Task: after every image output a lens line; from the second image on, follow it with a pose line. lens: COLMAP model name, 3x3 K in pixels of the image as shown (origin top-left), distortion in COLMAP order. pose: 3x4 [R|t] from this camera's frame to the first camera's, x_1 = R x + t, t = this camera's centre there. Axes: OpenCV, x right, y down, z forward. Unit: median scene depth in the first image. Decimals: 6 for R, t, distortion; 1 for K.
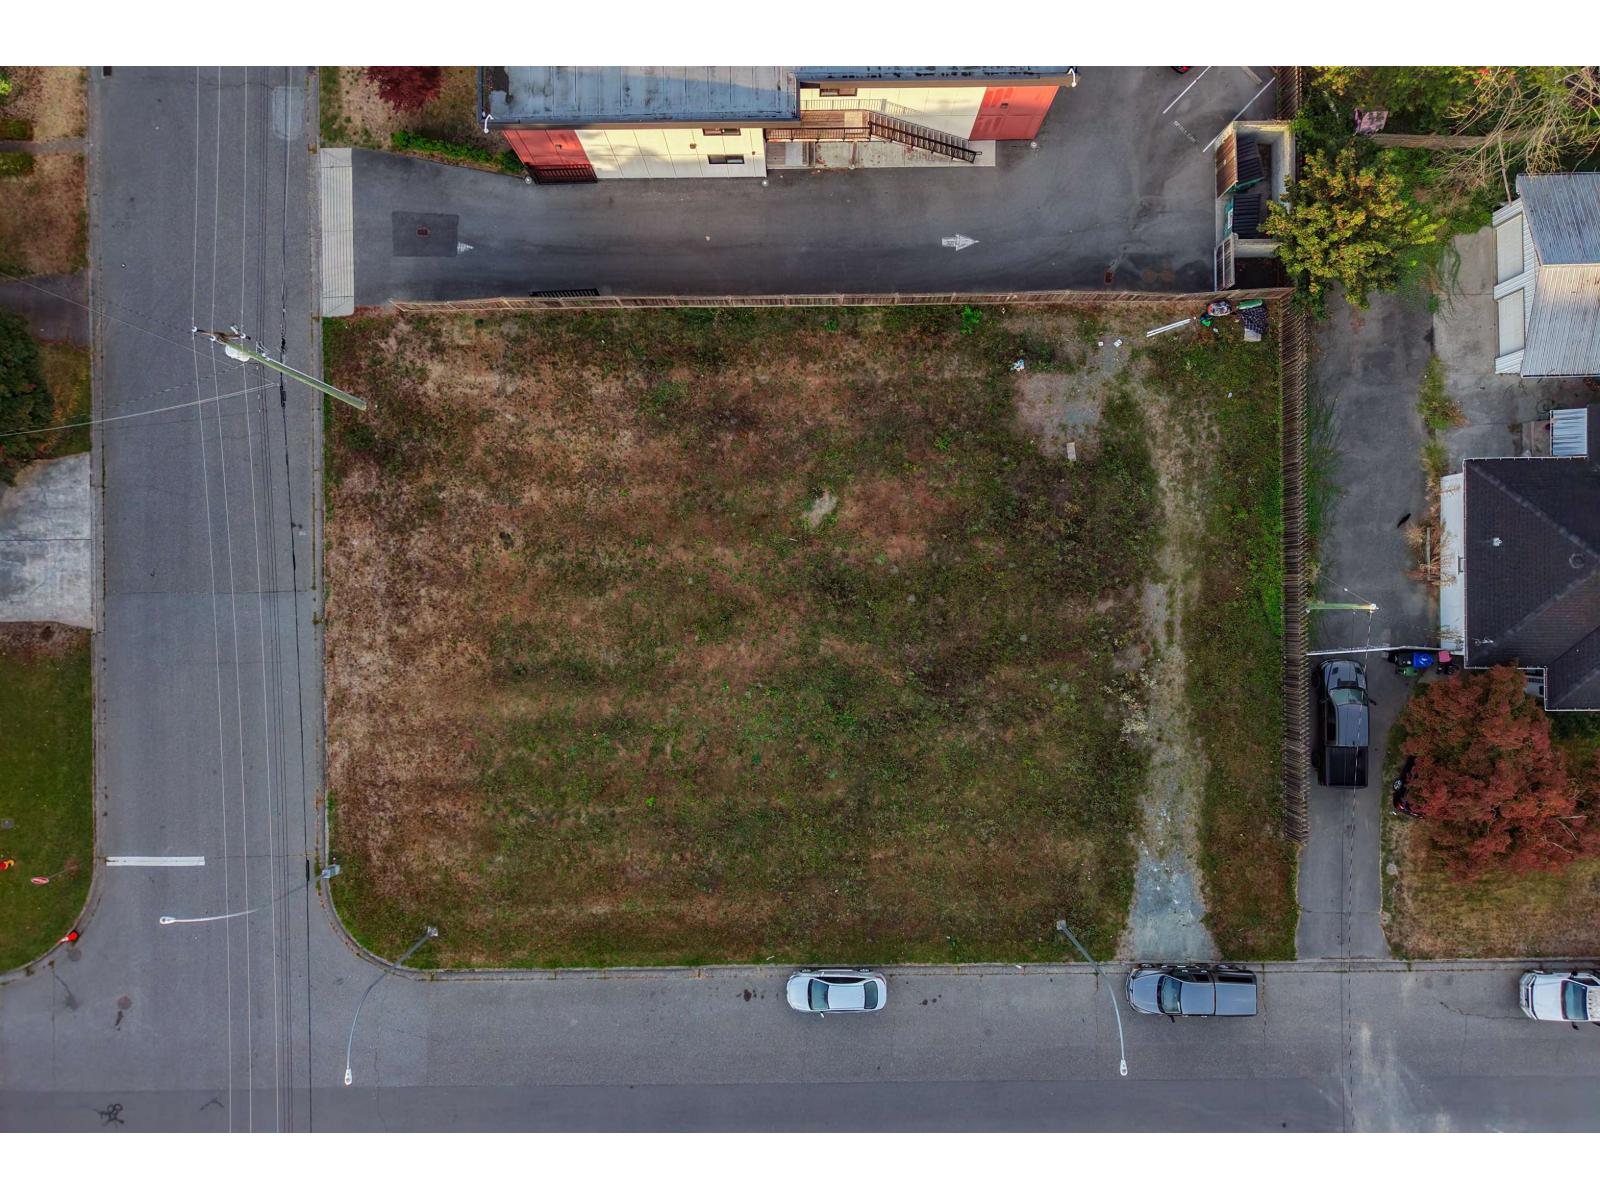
lens RADIAL K [[1100.4, 0, 800.0], [0, 1100.4, 600.0], [0, 0, 1]] dist [0.003895, 0.006329]
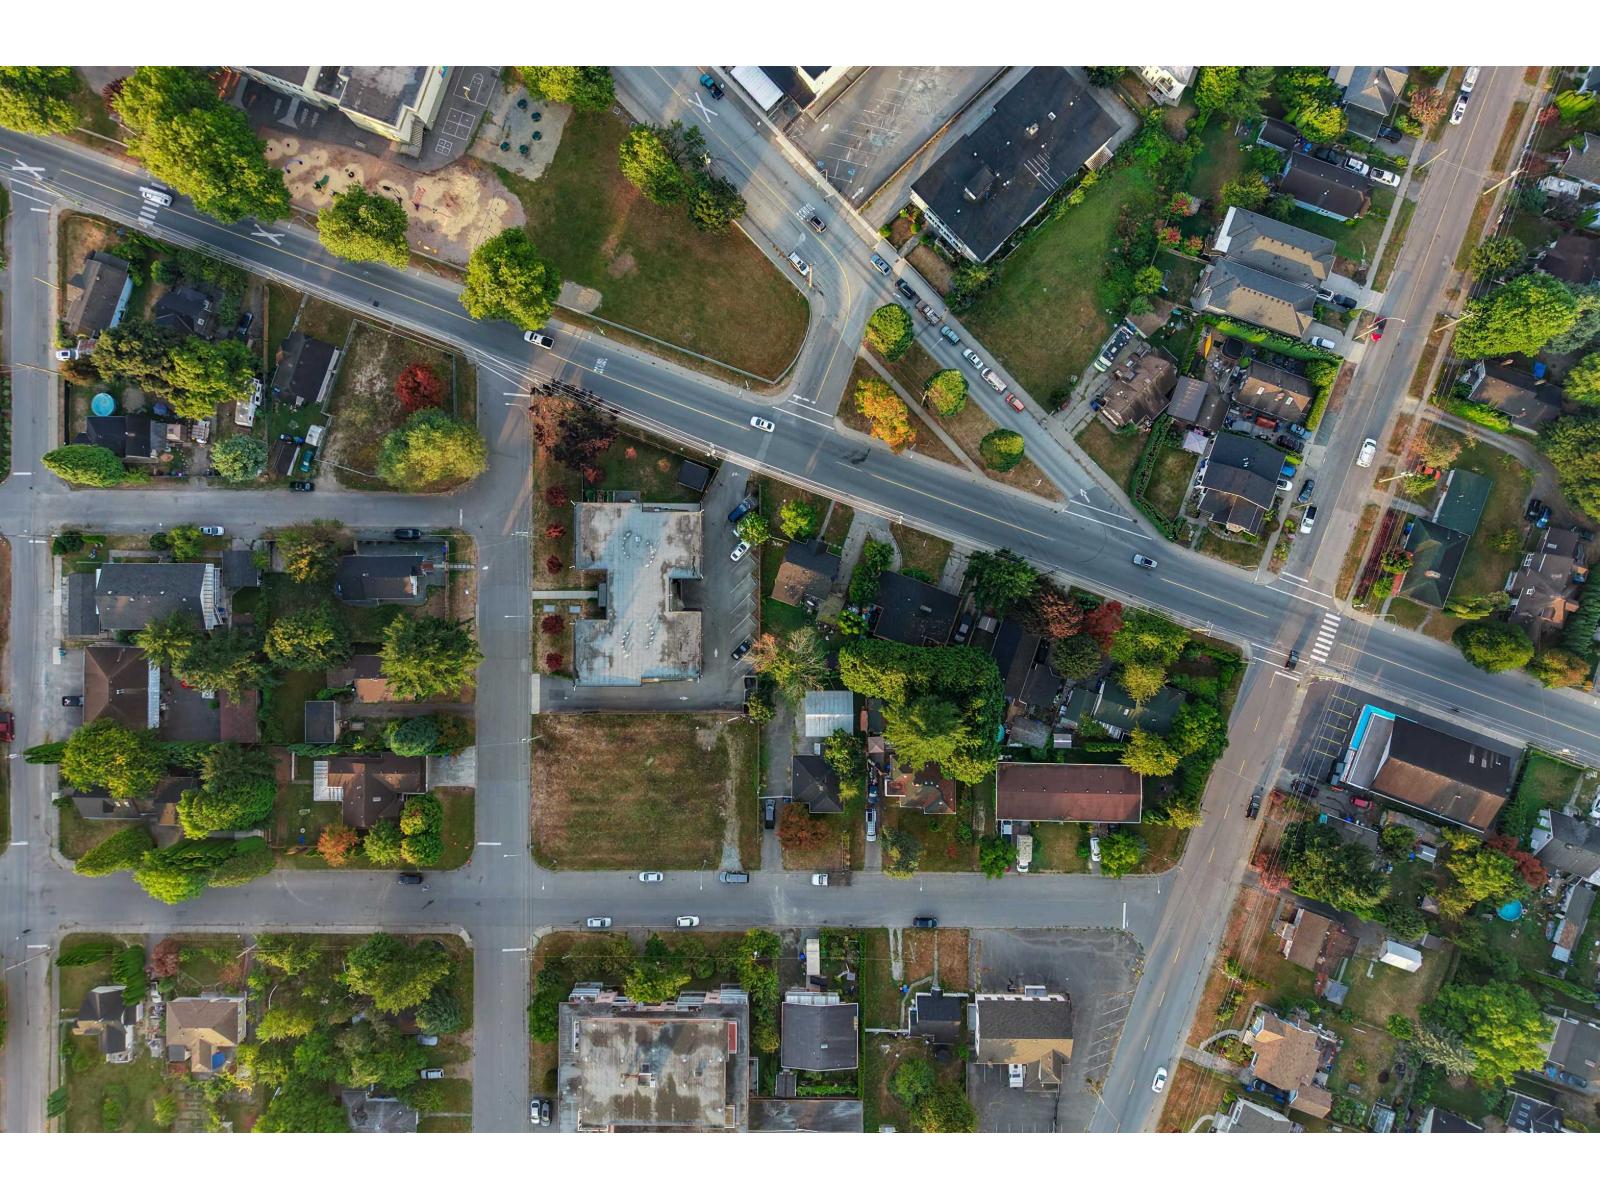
lens RADIAL K [[1114.9, 0, 795.5], [0, 1114.9, 590.4], [0, 0, 1]] dist [0.055355, -0.071754]
pose [[0.999888, 0.014934, 0.000453, 0.566532], [-0.014929, 0.999847, -0.009076, -0.708496], [-0.000588, 0.009068, 0.999959, -3.290497]]
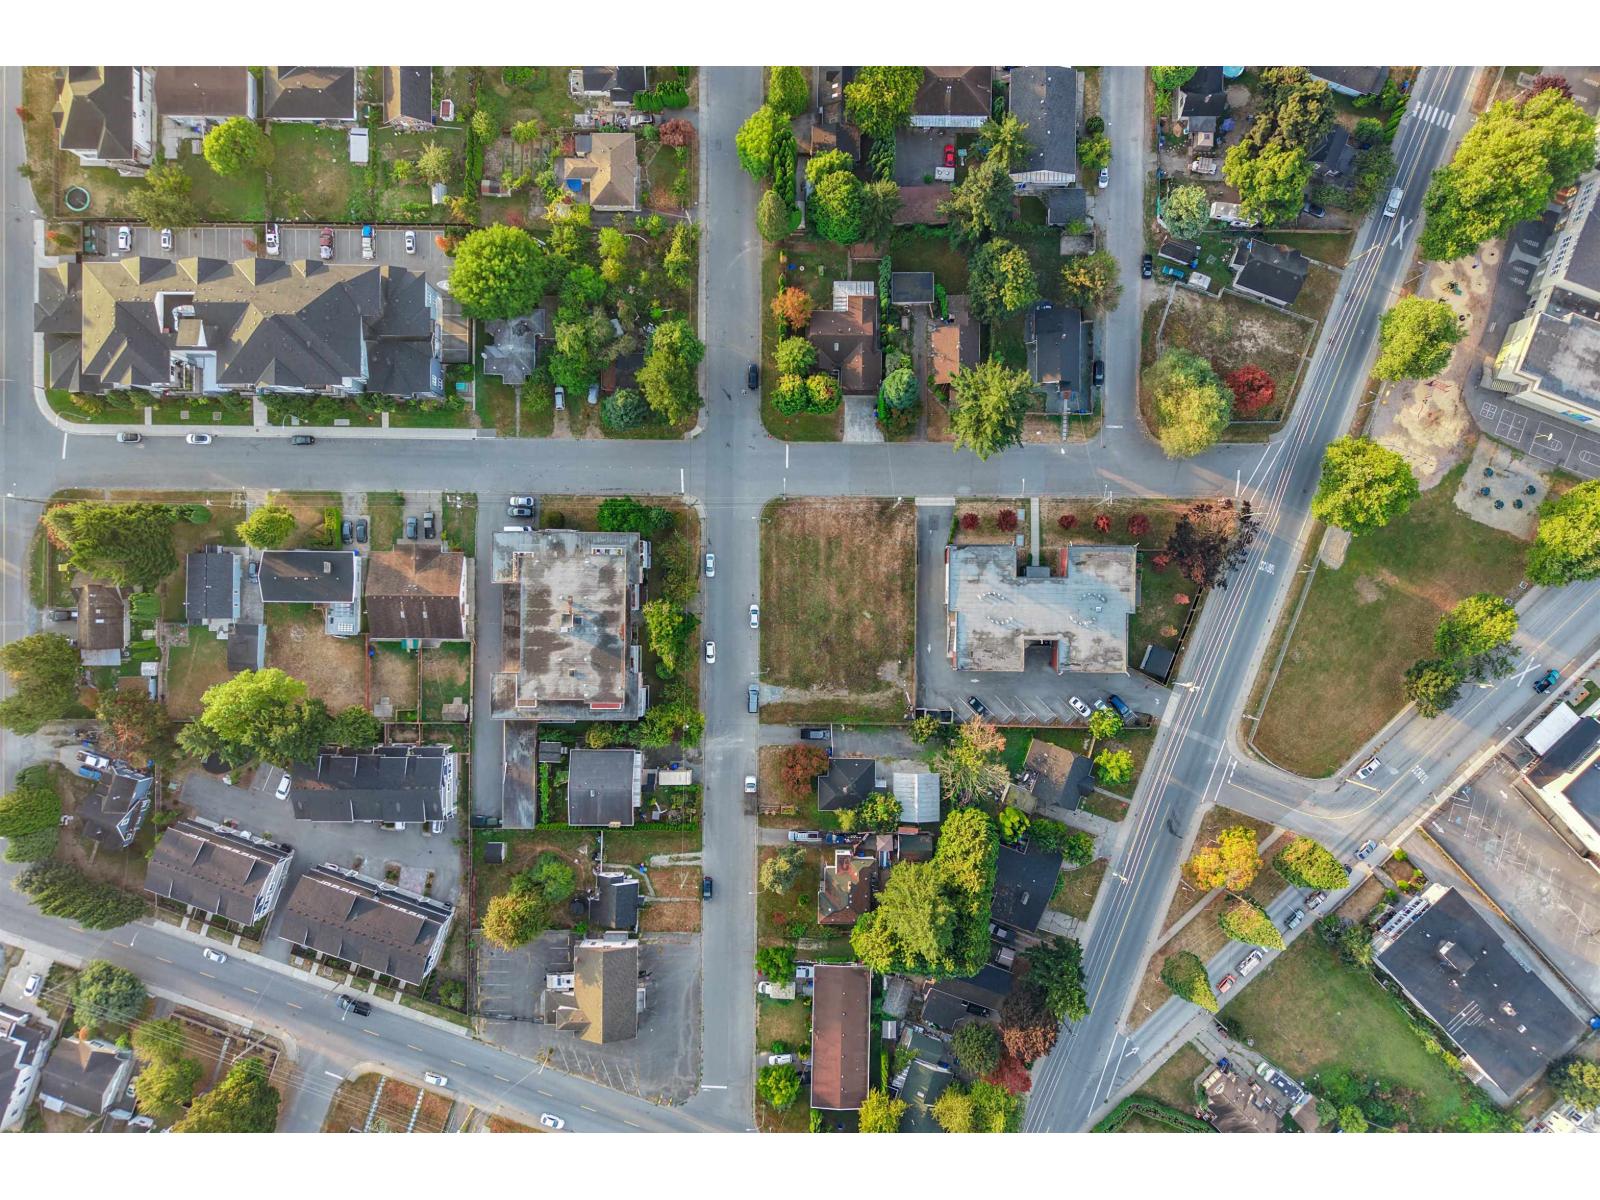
lens RADIAL K [[1114.9, 0, 795.5], [0, 1114.9, 590.4], [0, 0, 1]] dist [0.055355, -0.071754]
pose [[-0.019707, 0.999673, 0.016283, -0.138332], [-0.999803, -0.019667, -0.002664, 0.206370], [-0.002343, -0.016332, 0.999864, -3.283503]]
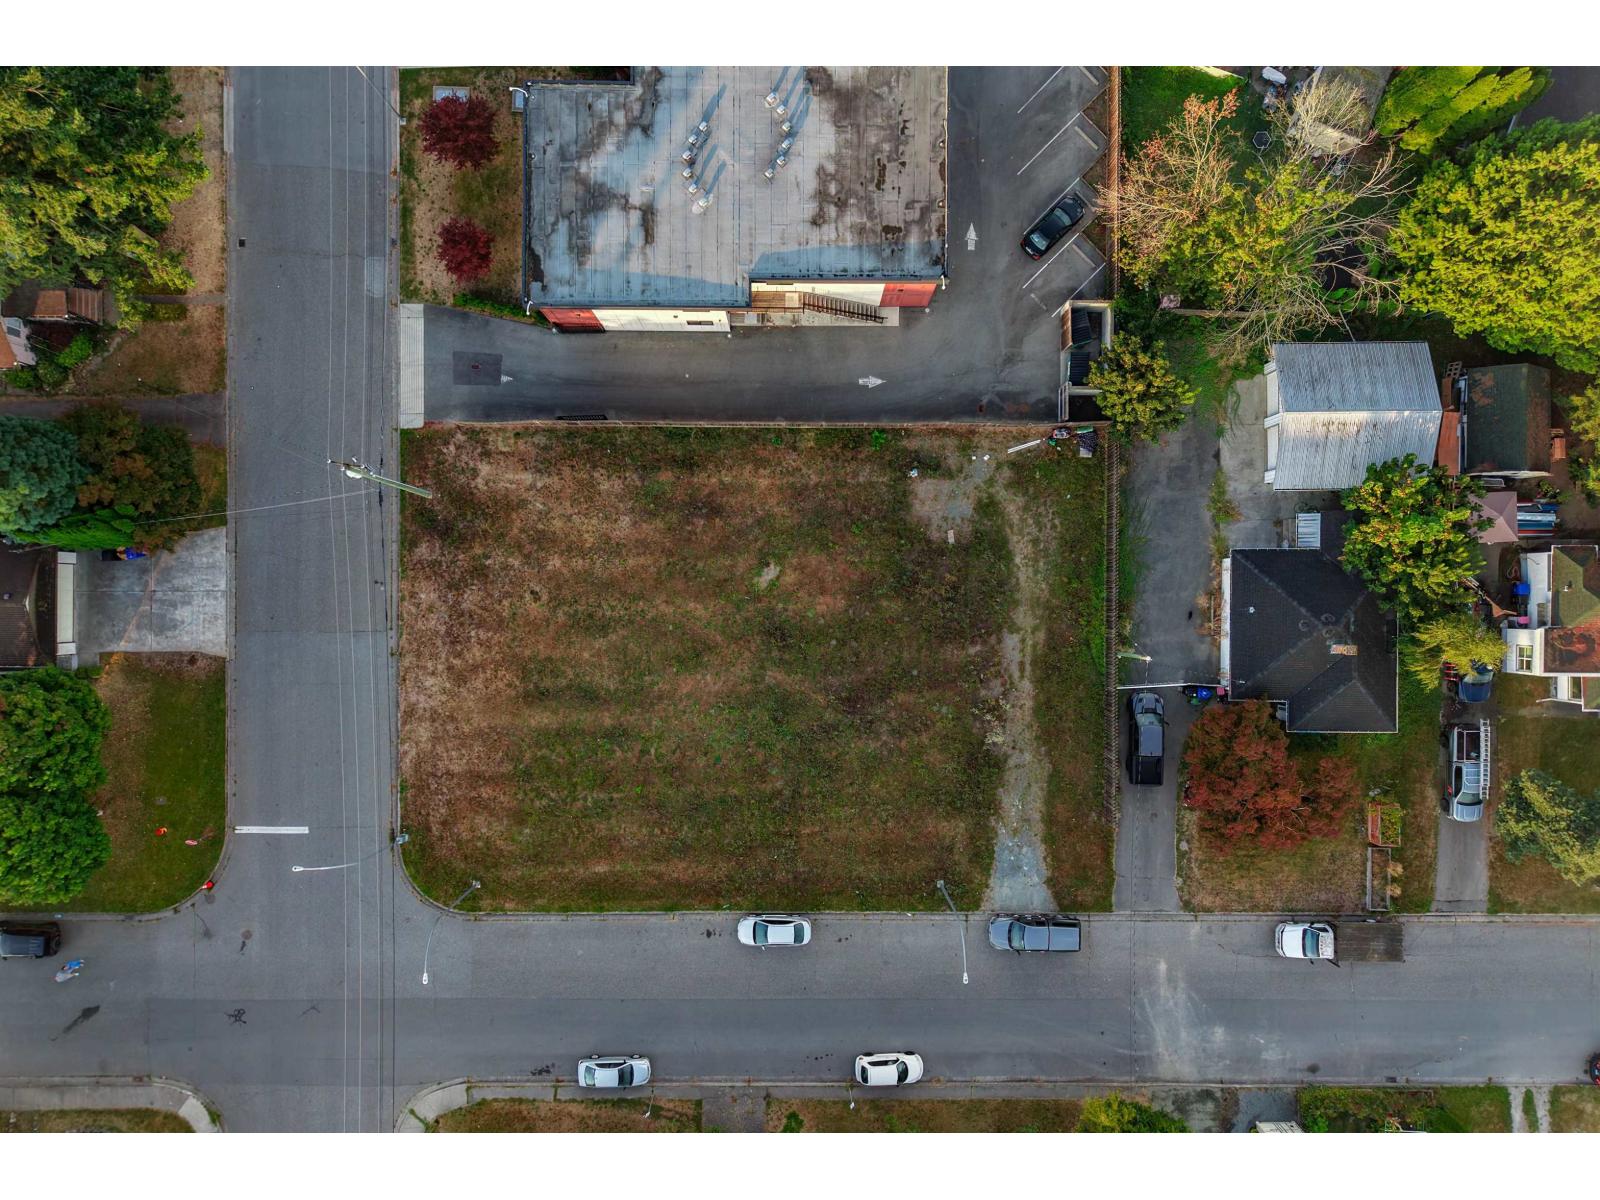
lens RADIAL K [[1070.7, 0, 800.0], [0, 1070.7, 600.0], [0, 0, 1]] dist [0.031718, -0.033014]
pose [[0.999884, 0.012918, 0.008091, 0.048774], [-0.012933, 0.999915, 0.001789, -0.055774], [-0.008068, -0.001894, 0.999966, -0.324050]]
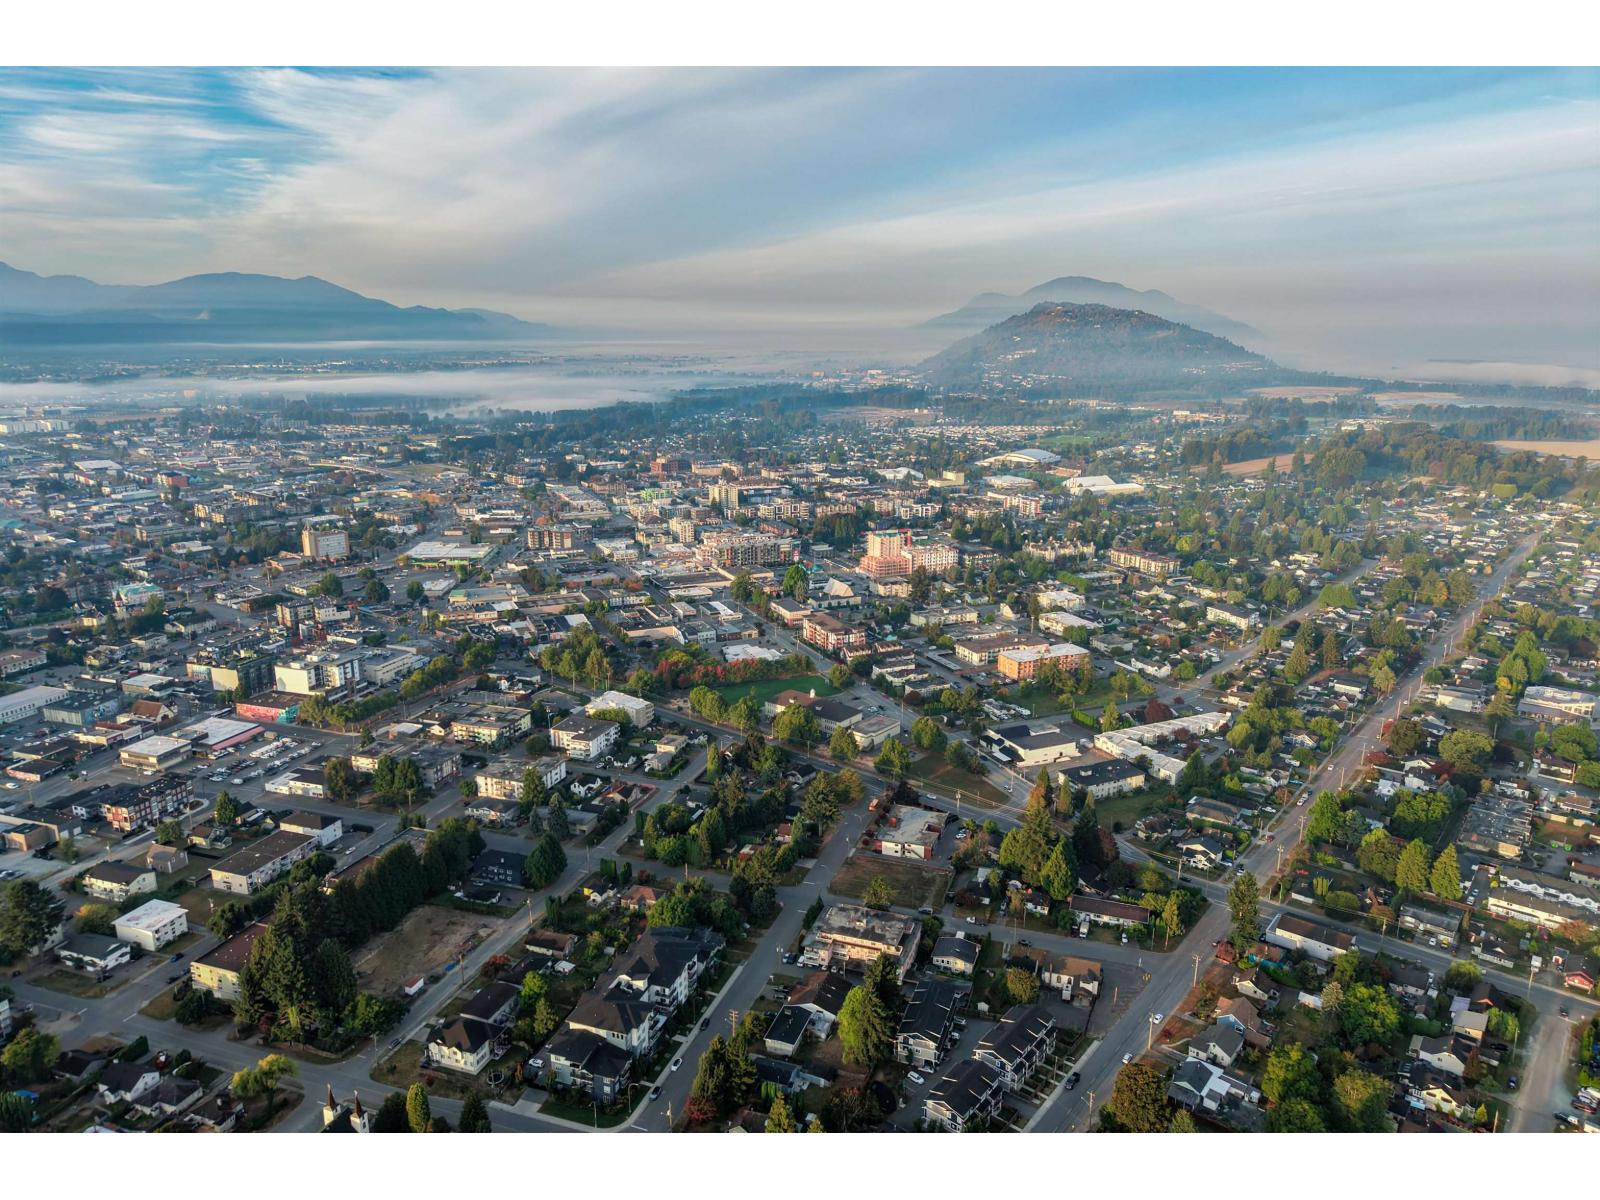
lens RADIAL K [[1070.7, 0, 800.0], [0, 1070.7, 600.0], [0, 0, 1]] dist [0.031718, -0.033014]
pose [[0.940719, 0.091727, -0.326548, 1.829892], [-0.339116, 0.234641, -0.911013, 7.230045], [-0.006943, 0.967745, 0.251838, -3.151821]]
